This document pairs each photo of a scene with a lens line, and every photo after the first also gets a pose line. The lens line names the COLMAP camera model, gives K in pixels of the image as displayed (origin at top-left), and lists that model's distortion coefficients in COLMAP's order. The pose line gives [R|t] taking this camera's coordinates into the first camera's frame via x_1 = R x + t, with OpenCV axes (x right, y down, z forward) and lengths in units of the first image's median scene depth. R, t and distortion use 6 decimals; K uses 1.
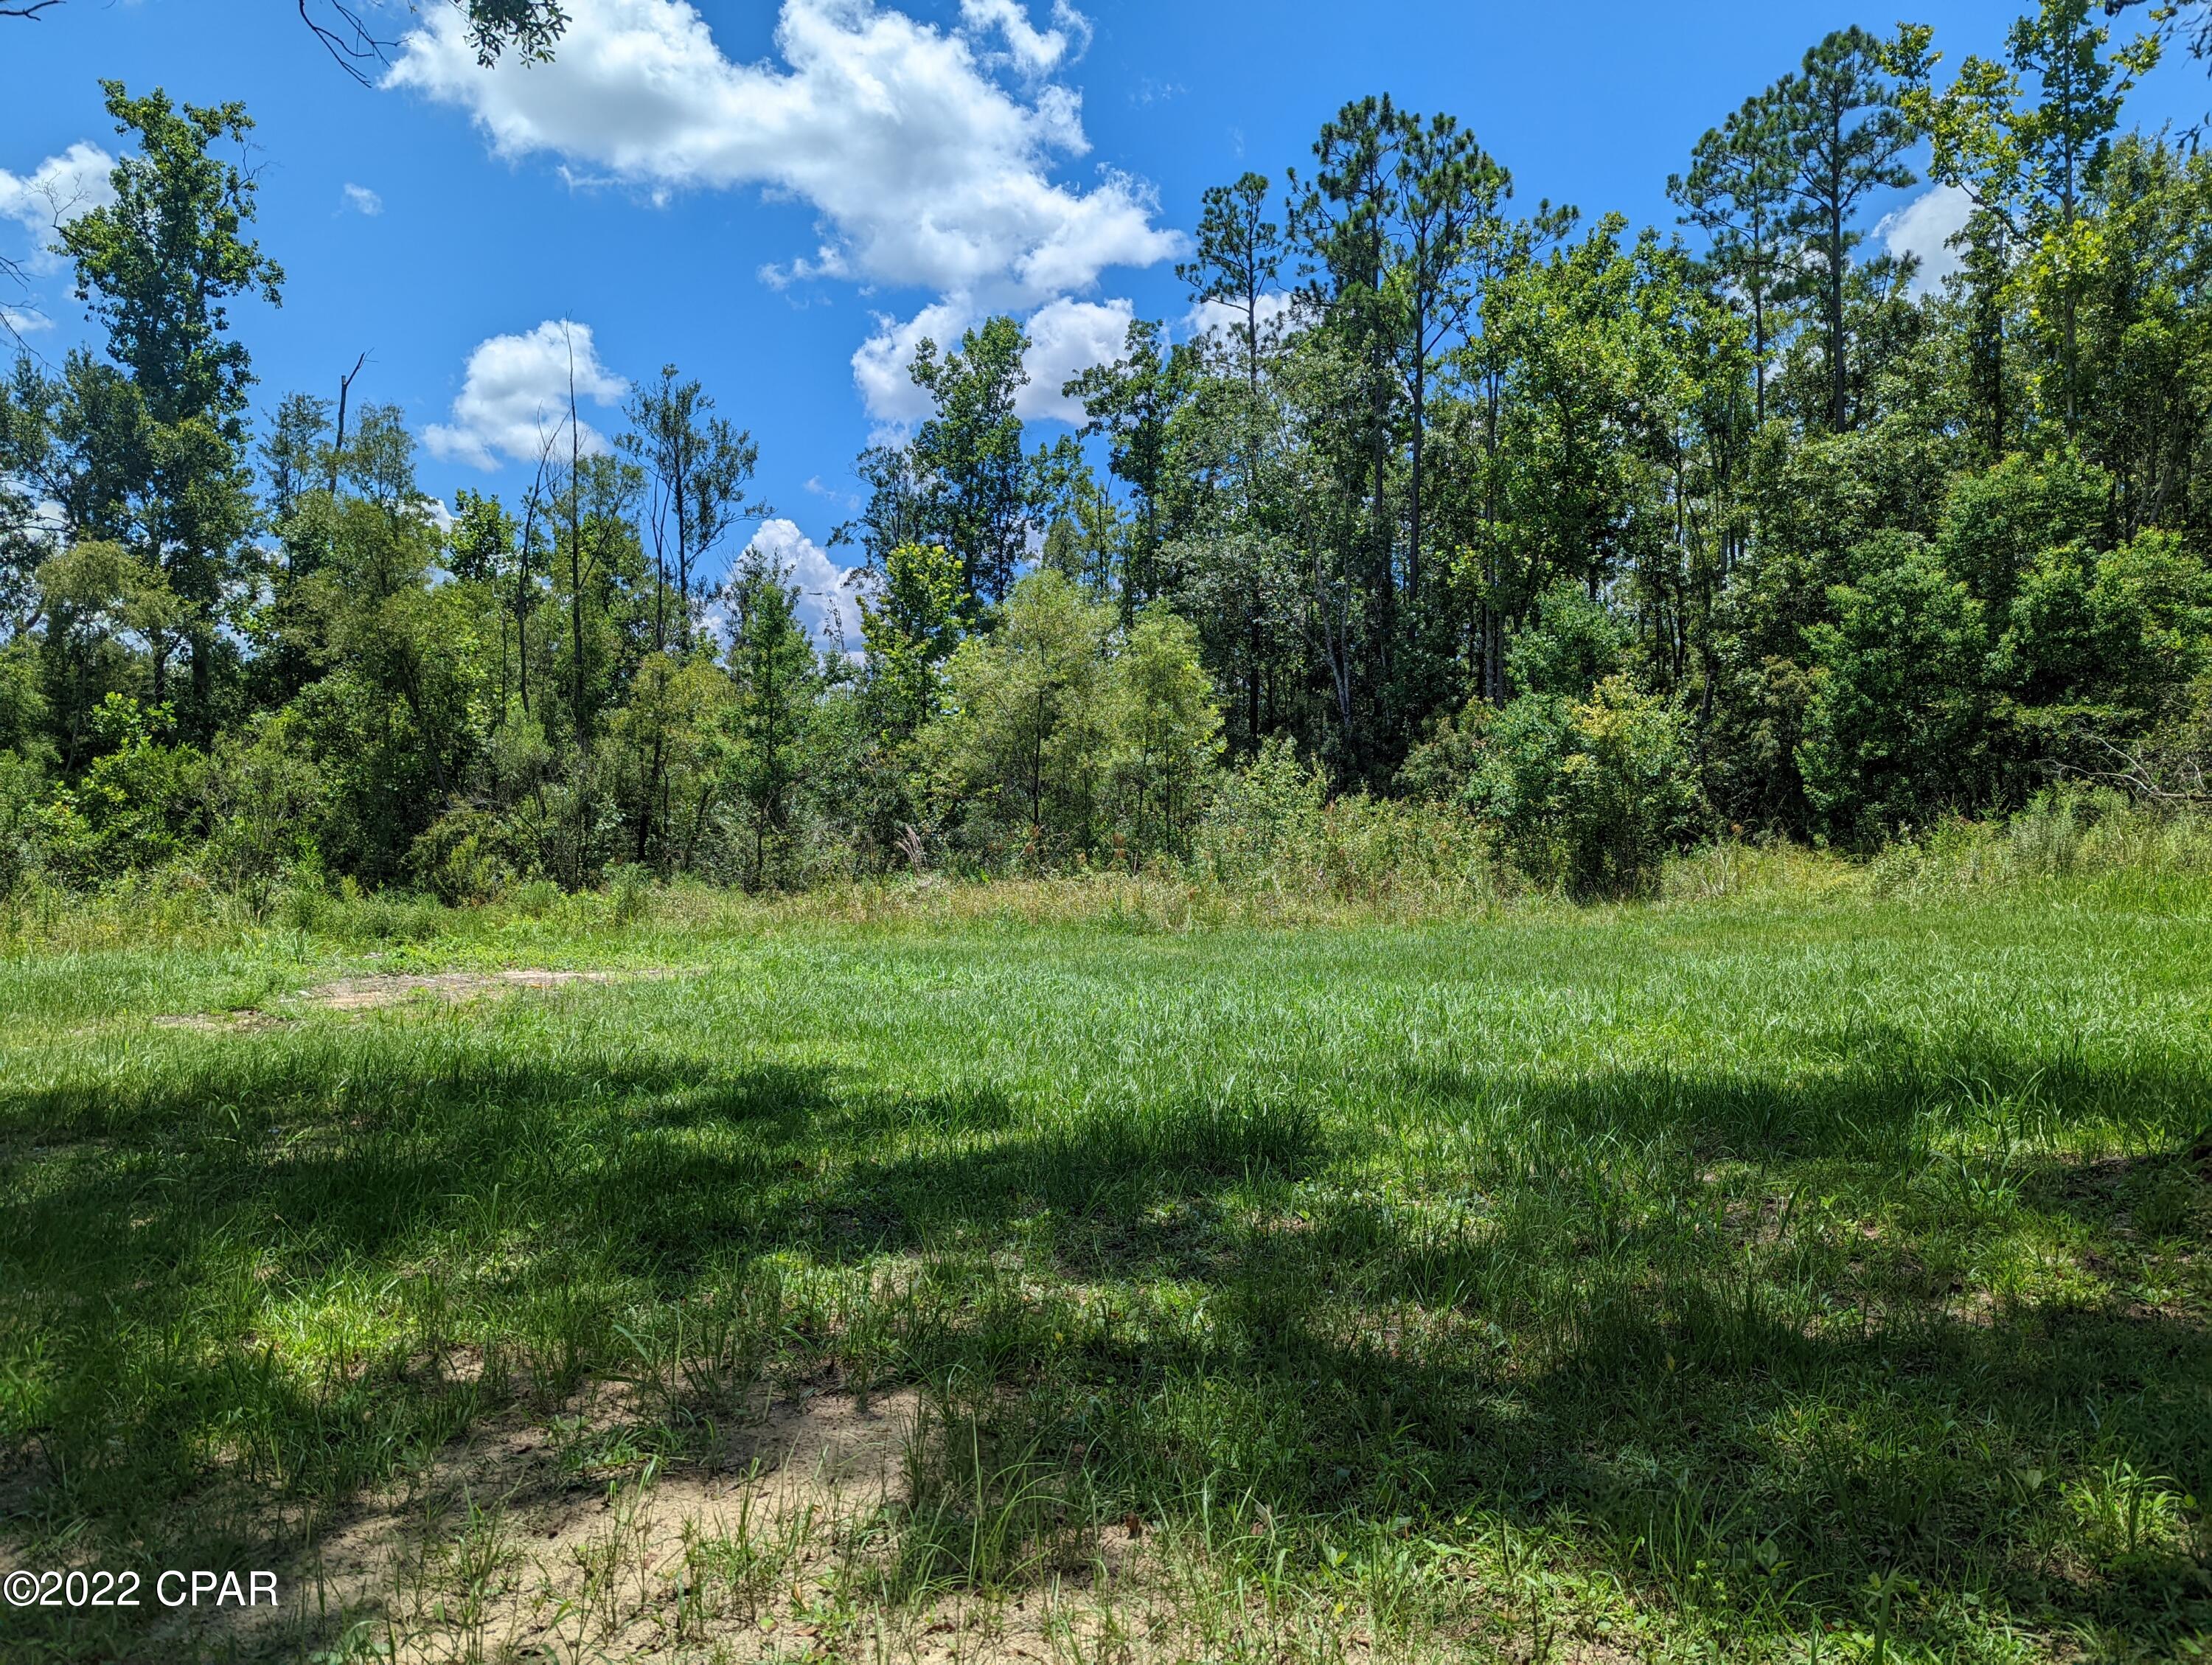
lens RADIAL K [[1552.2, 0, 1111.0], [0, 1552.2, 843.2], [0, 0, 1]] dist [0.052602, -0.045134]
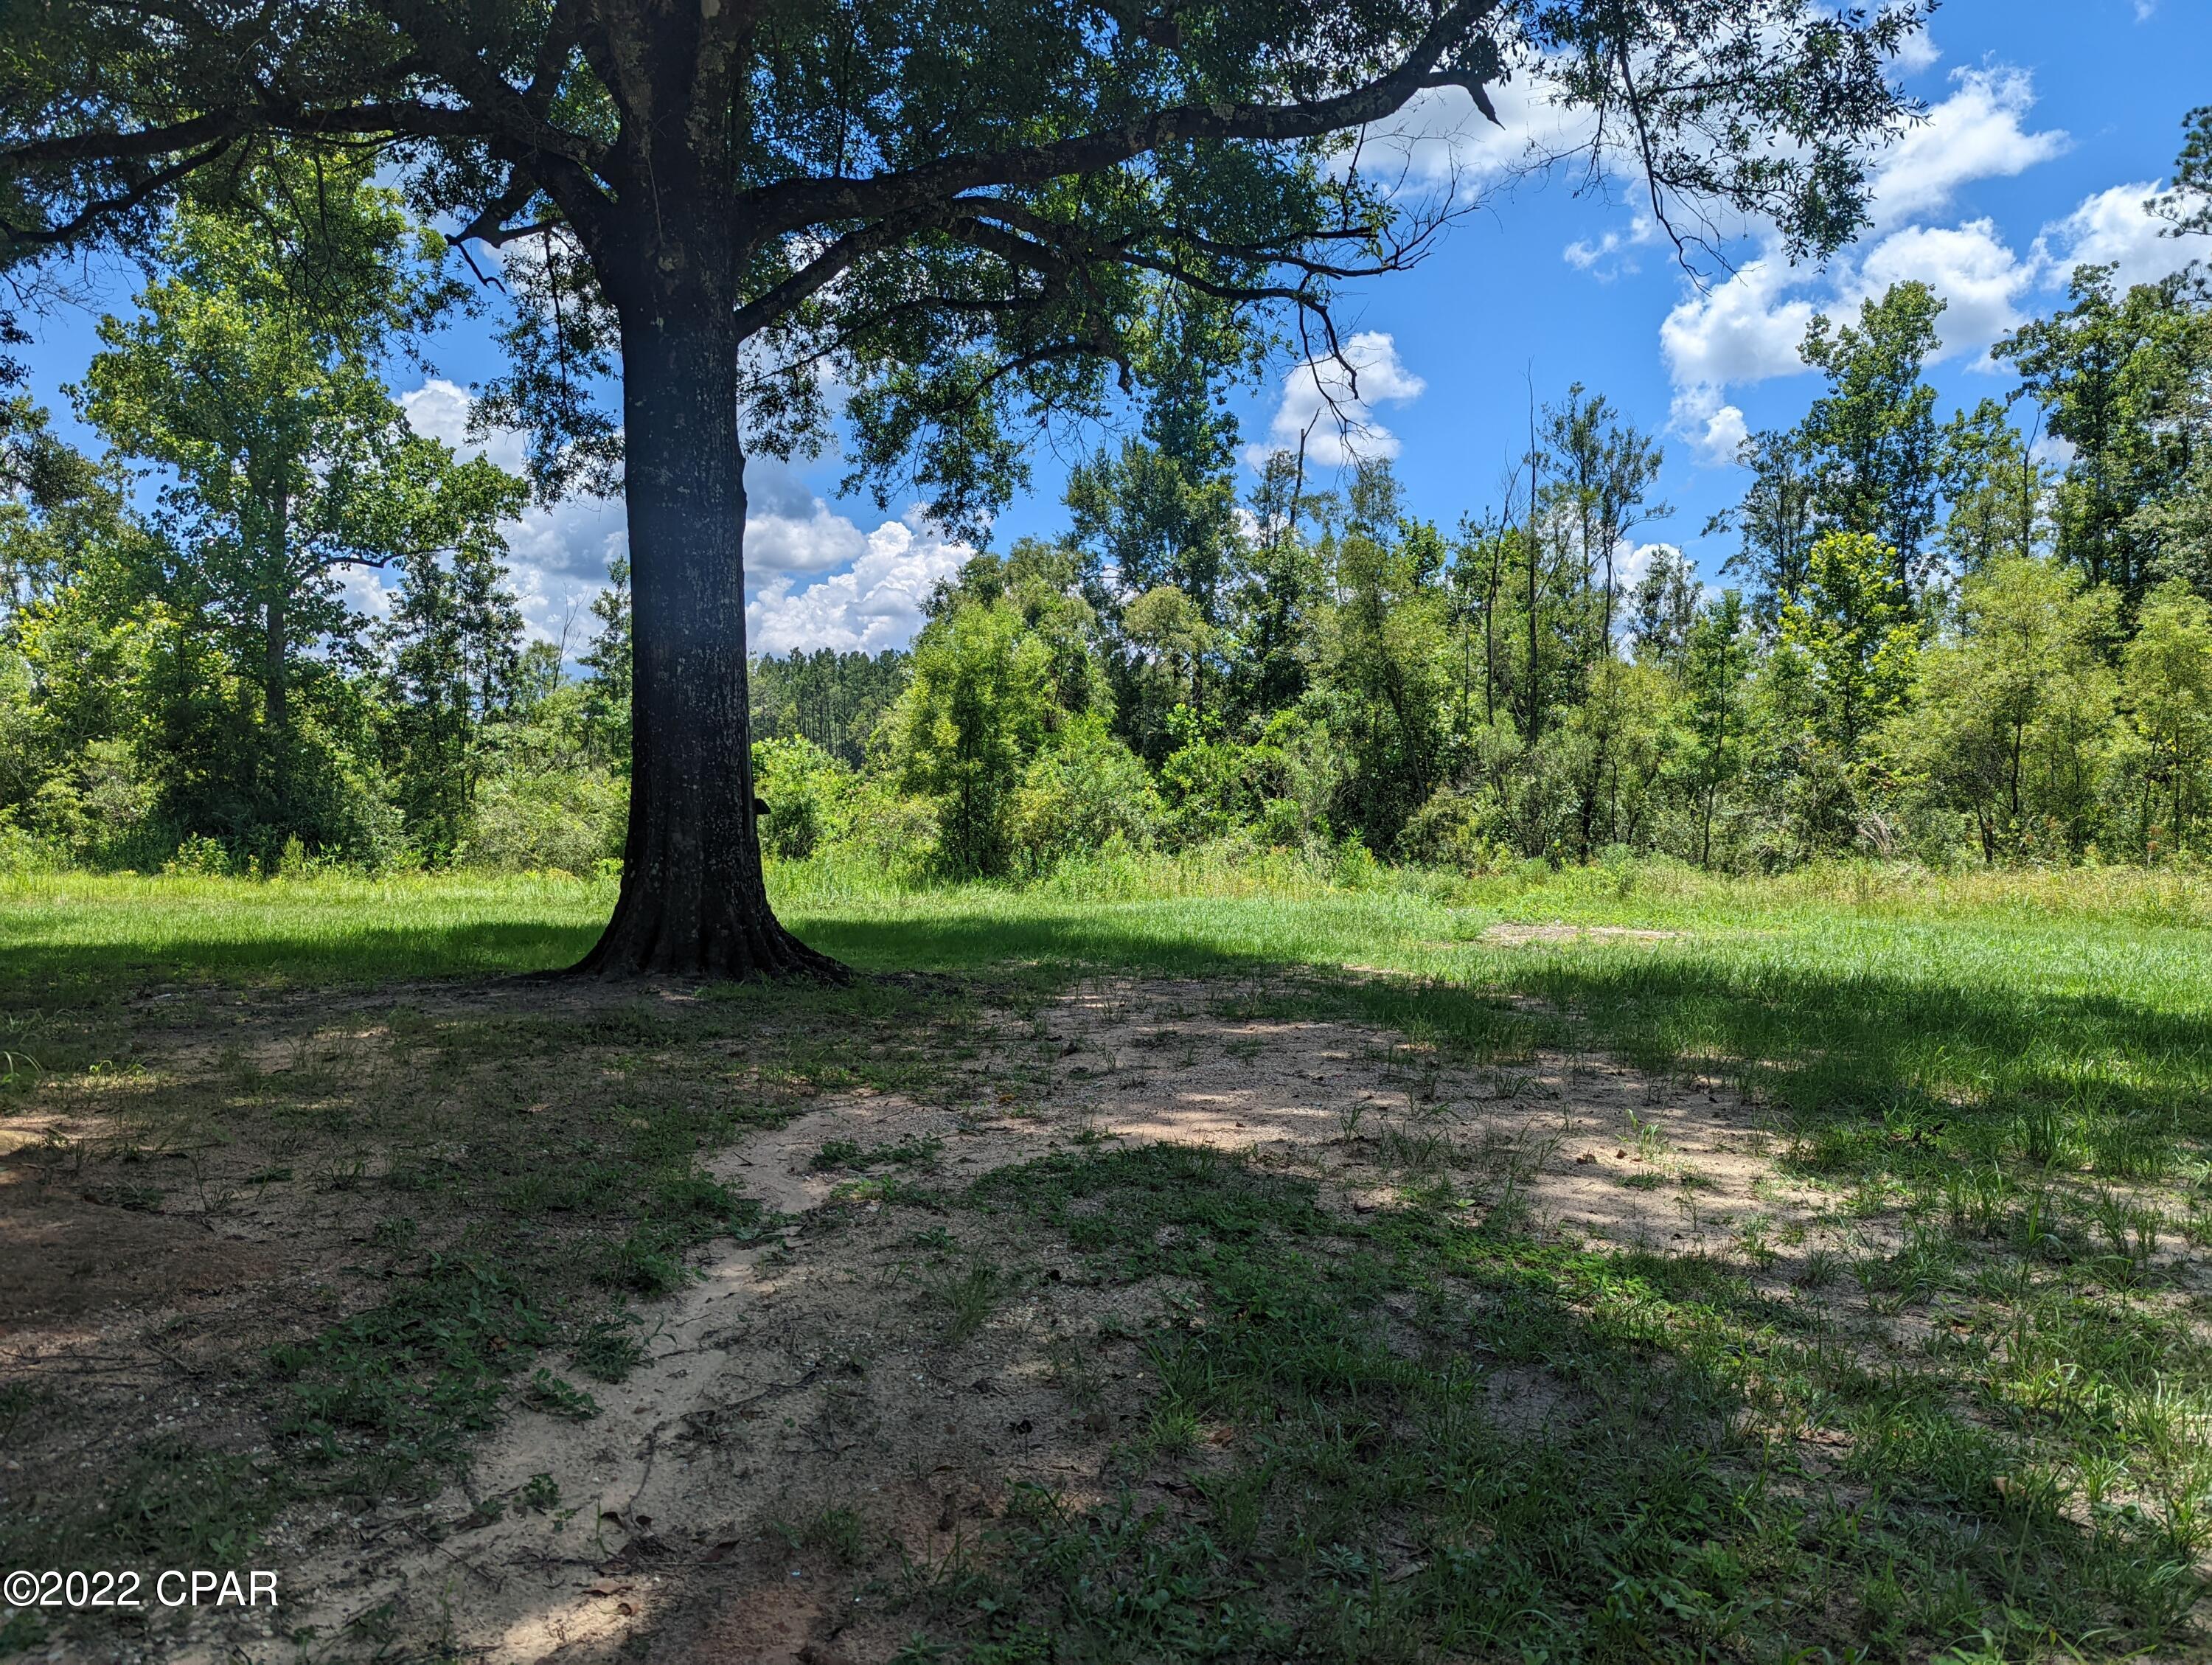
lens RADIAL K [[1552.2, 0, 1047.0], [0, 1552.2, 844.2], [0, 0, 1]] dist [0.052602, -0.045134]
pose [[0.878424, 0.024566, -0.477250, -0.079485], [-0.018041, 0.999671, 0.018251, -0.000357], [0.477541, -0.007422, 0.878578, -0.126447]]
